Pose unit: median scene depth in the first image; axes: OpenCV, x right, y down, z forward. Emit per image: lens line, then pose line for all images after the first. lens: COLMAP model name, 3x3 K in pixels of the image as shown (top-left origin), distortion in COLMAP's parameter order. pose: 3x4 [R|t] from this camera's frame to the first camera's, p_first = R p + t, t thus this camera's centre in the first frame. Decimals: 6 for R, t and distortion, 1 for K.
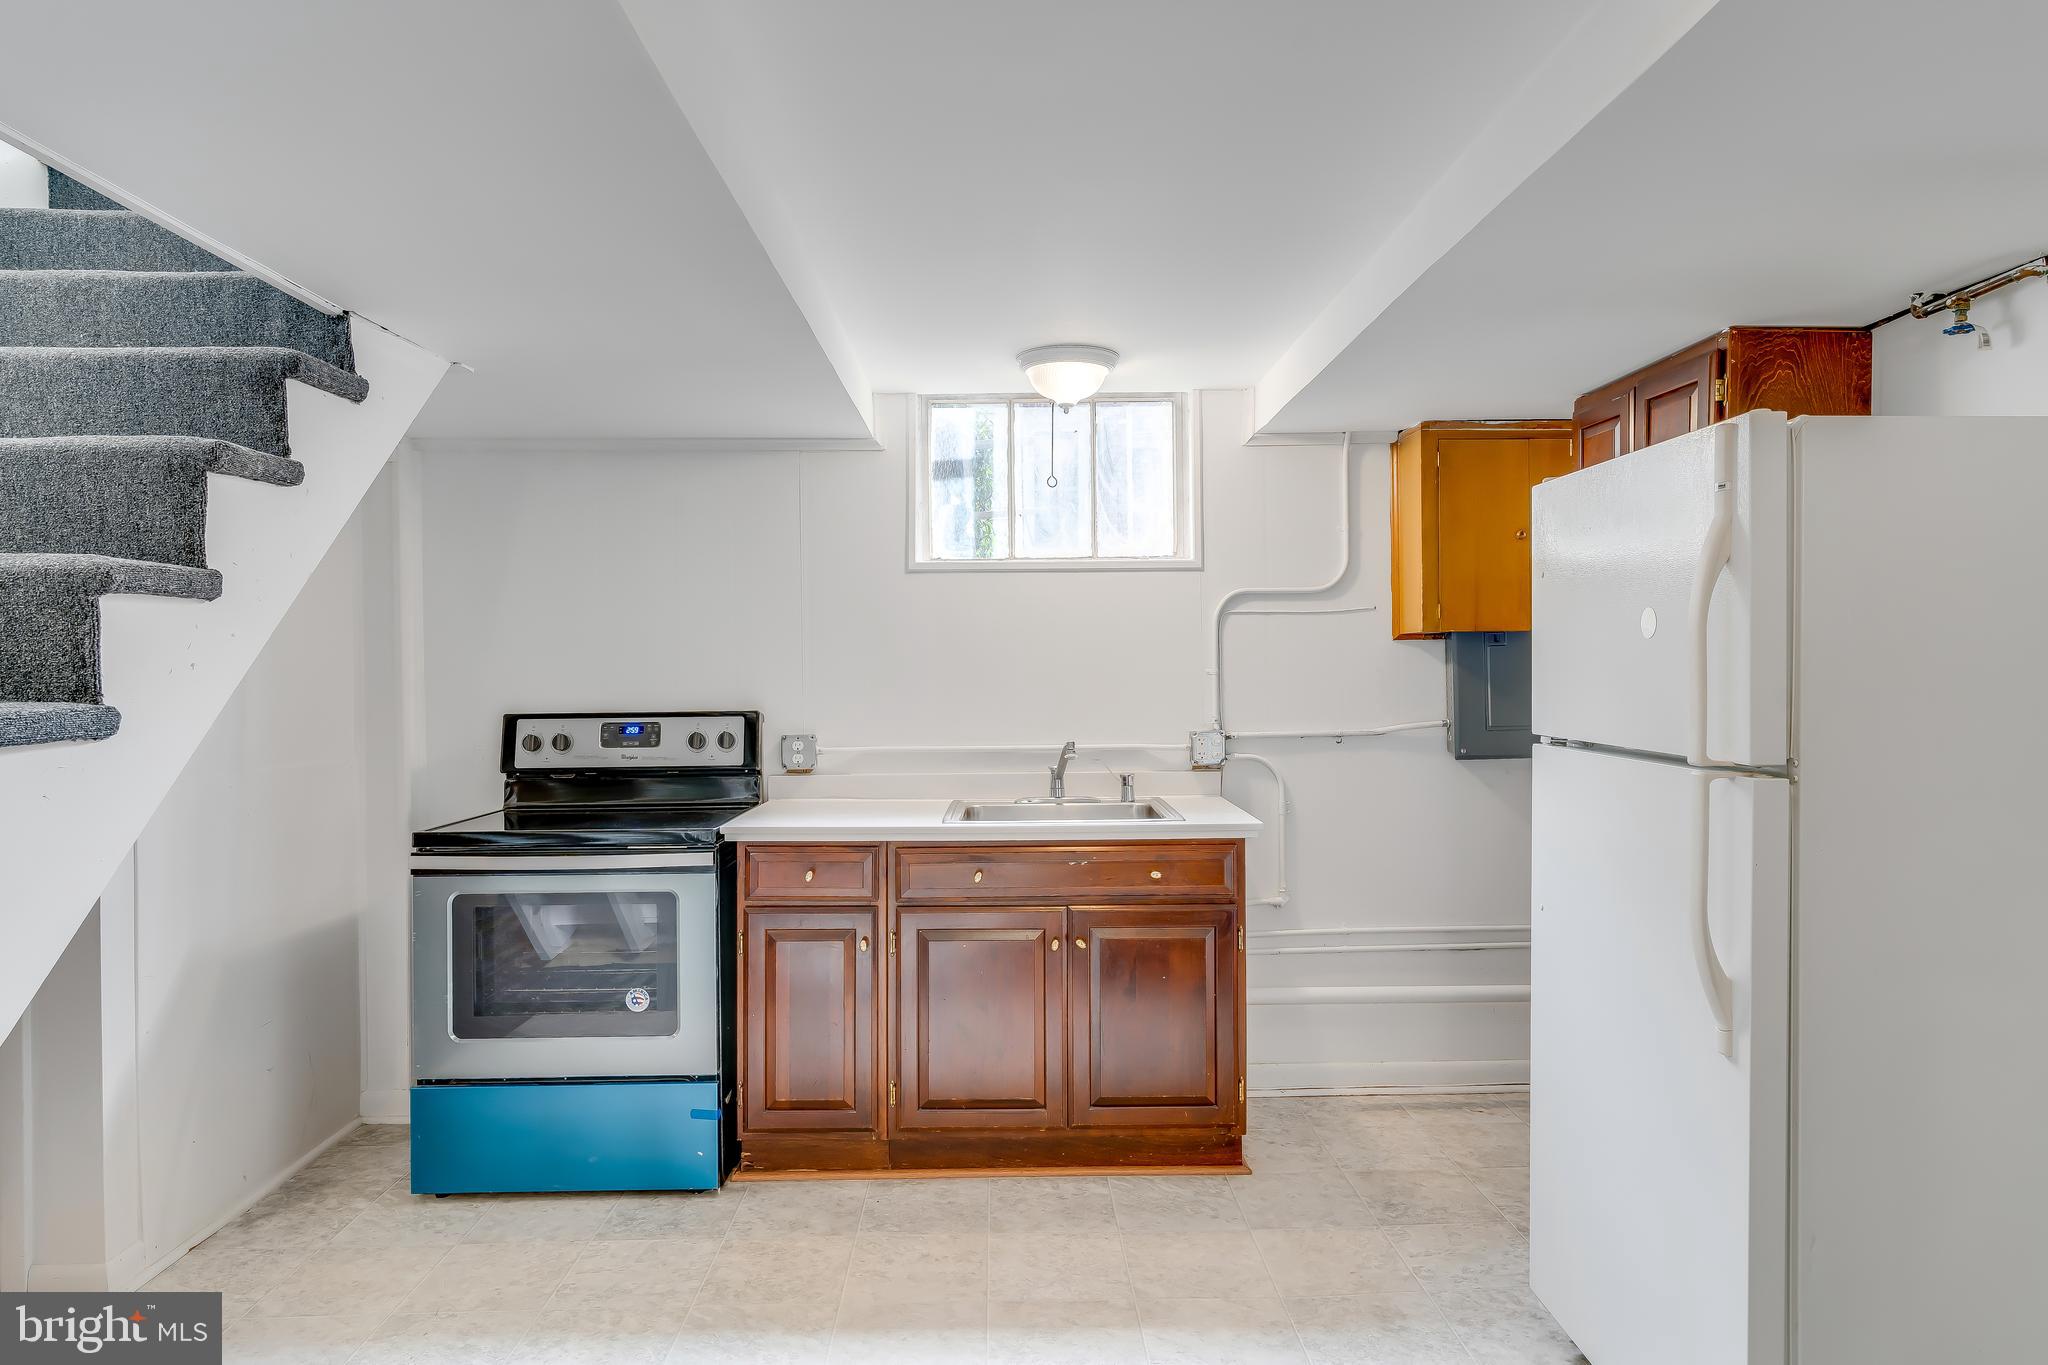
lens RADIAL K [[1231.8, 0, 1024.0], [0, 1231.8, 682.5], [0, 0, 1]] dist [0.005746, 0.001050]
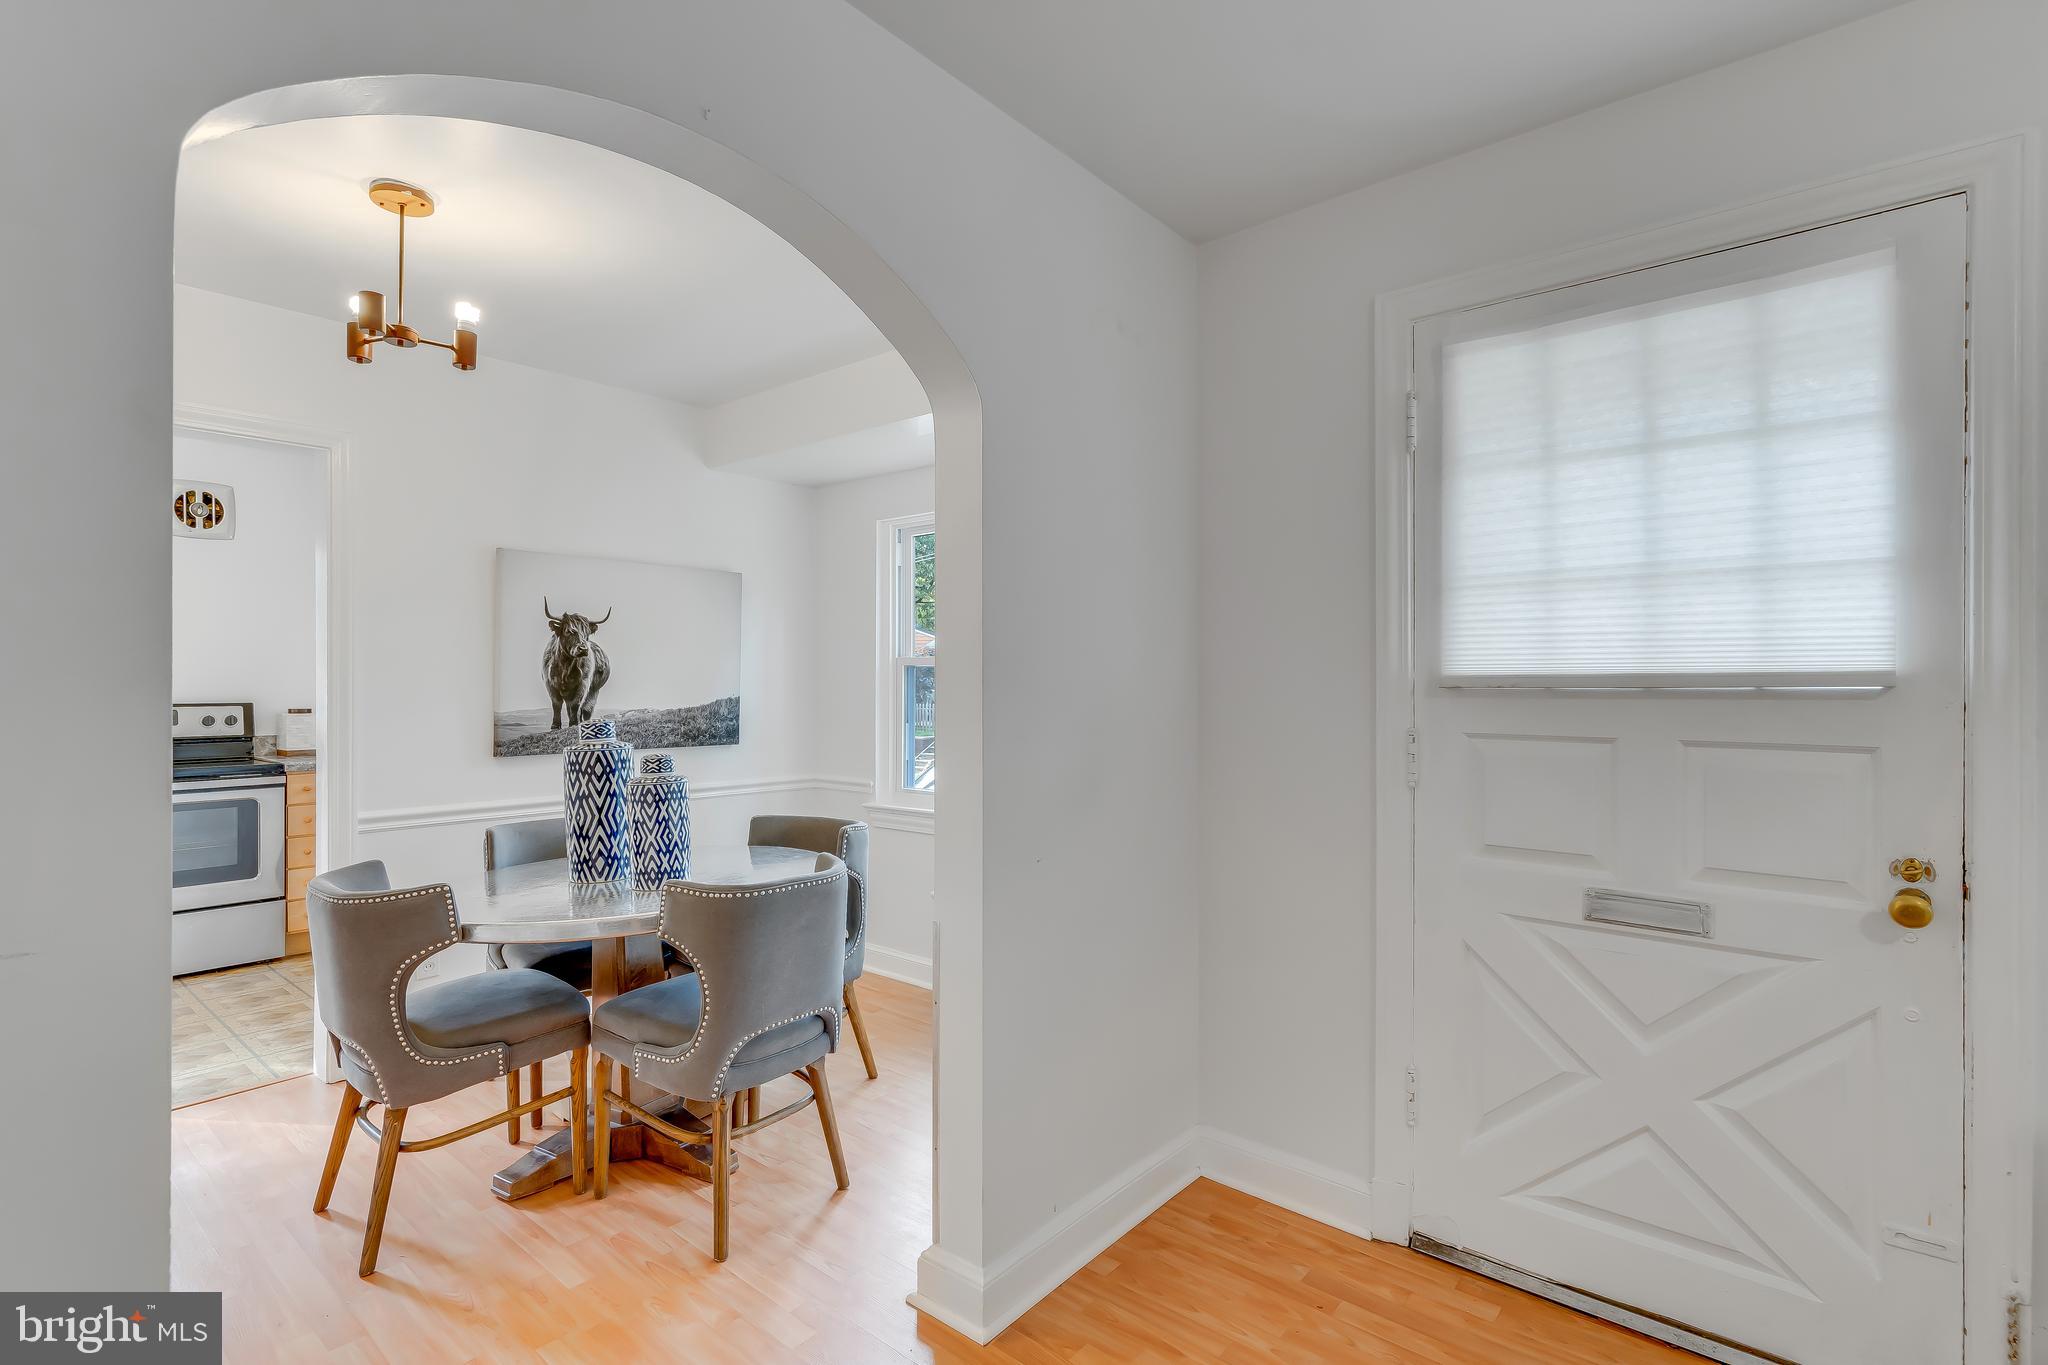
lens RADIAL K [[977.8, 0, 1023.8], [0, 977.8, 685.9], [0, 0, 1]] dist [0.002837, -0.000567]
pose [[0.660140, 0.008688, 0.751093, -0.595223], [0.000965, 0.999922, -0.012414, 0.020123], [-0.751142, 0.008920, 0.660080, -0.763812]]
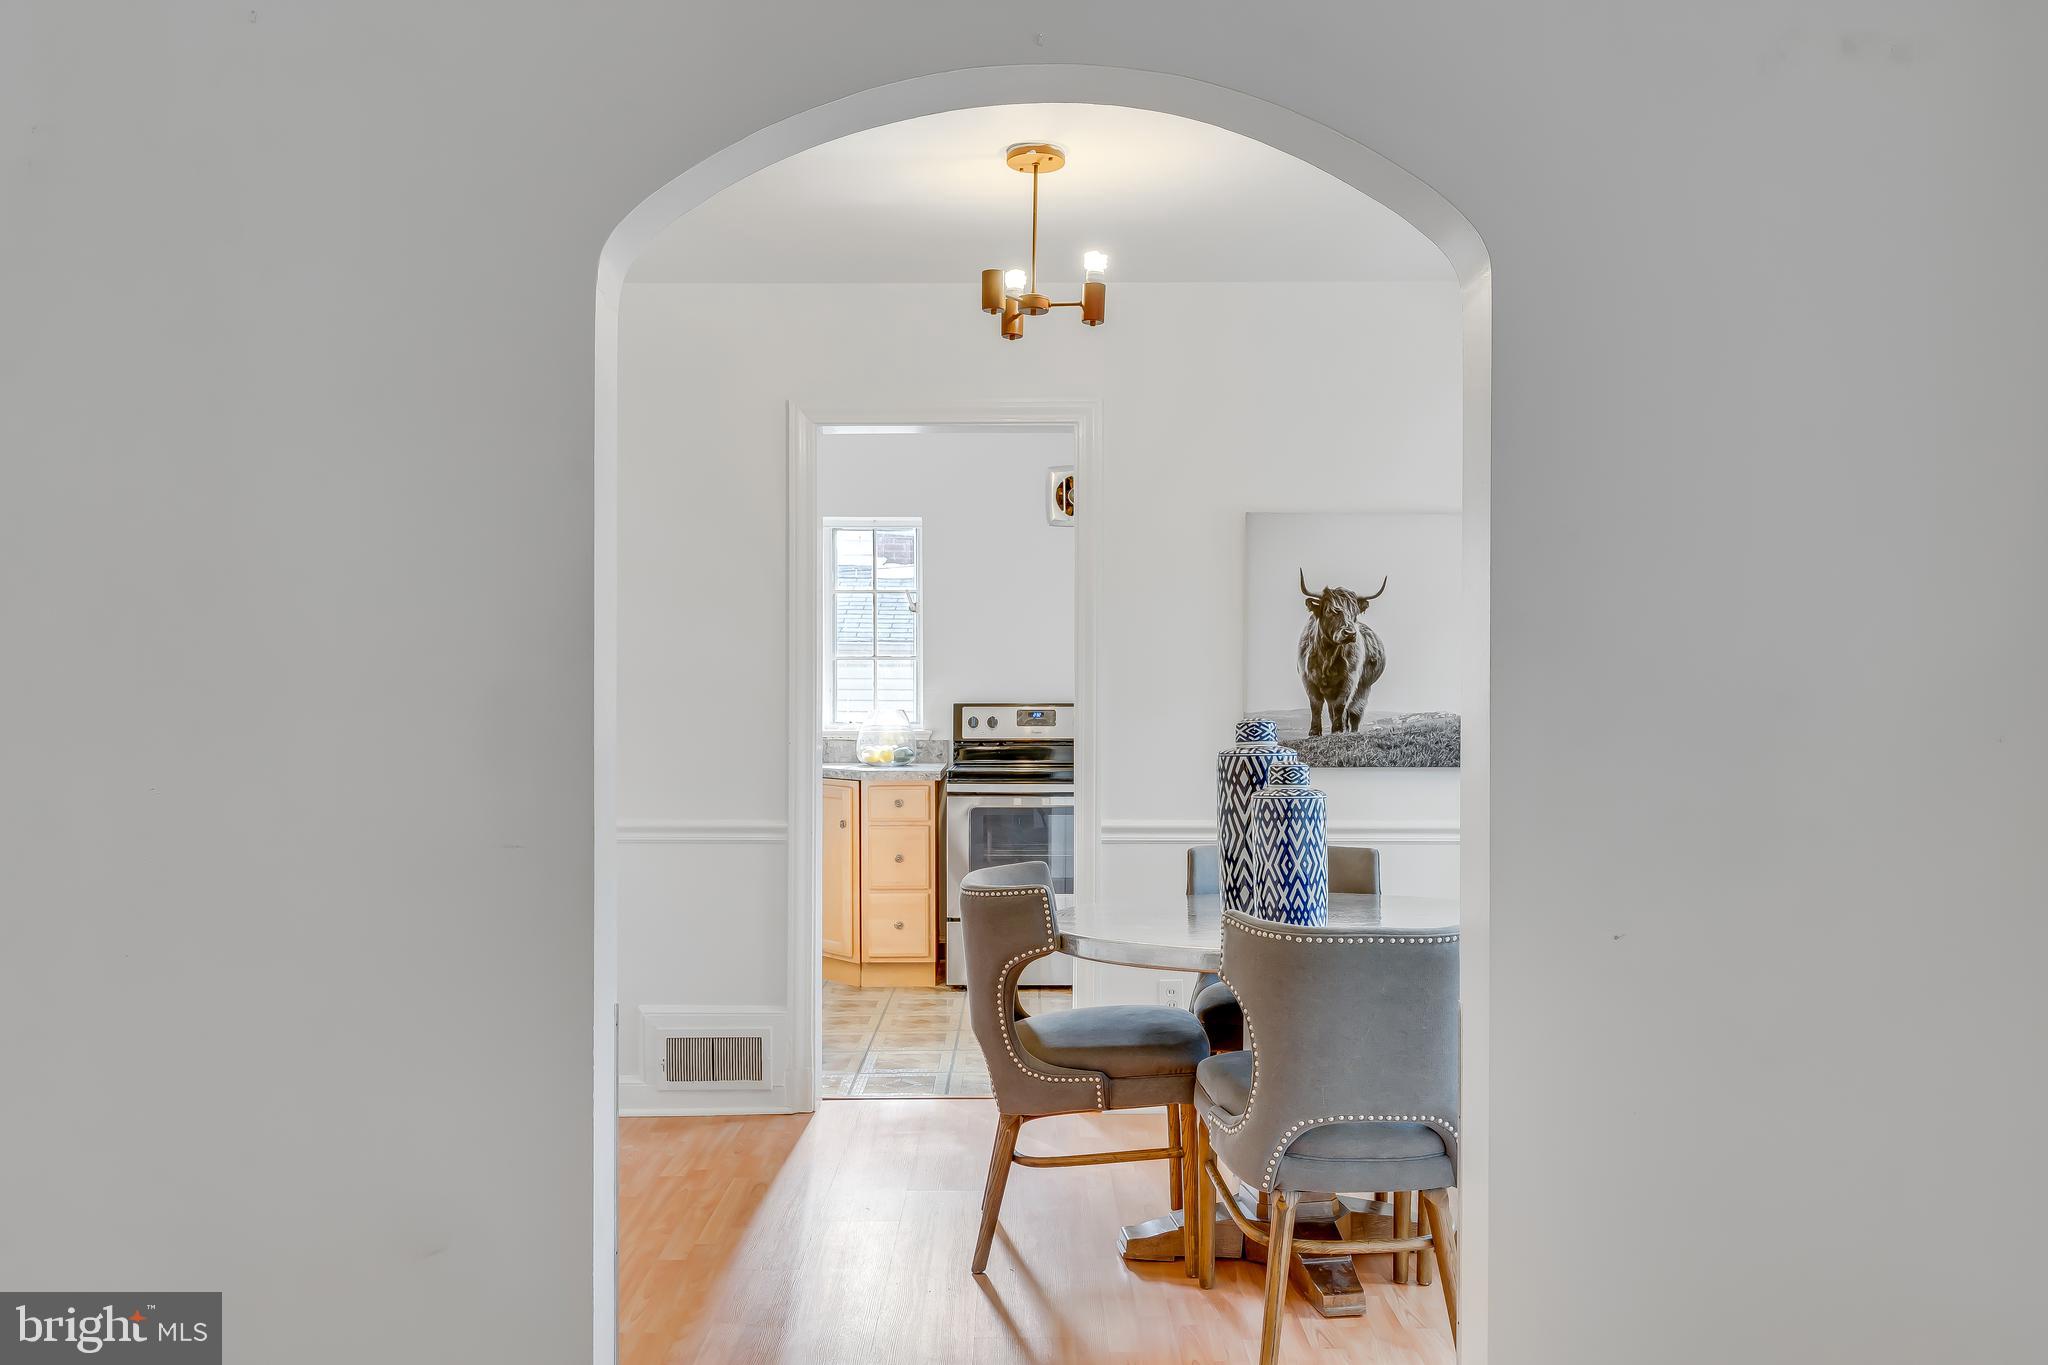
lens RADIAL K [[1529.4, 0, 1020.6], [0, 1529.4, 705.3], [0, 0, 1]] dist [0.011745, 0.004582]
pose [[0.999738, 0.011342, -0.019891, -0.340104], [-0.011361, 0.999935, -0.000837, 0.032231], [0.019881, 0.001062, 0.999802, -1.011001]]
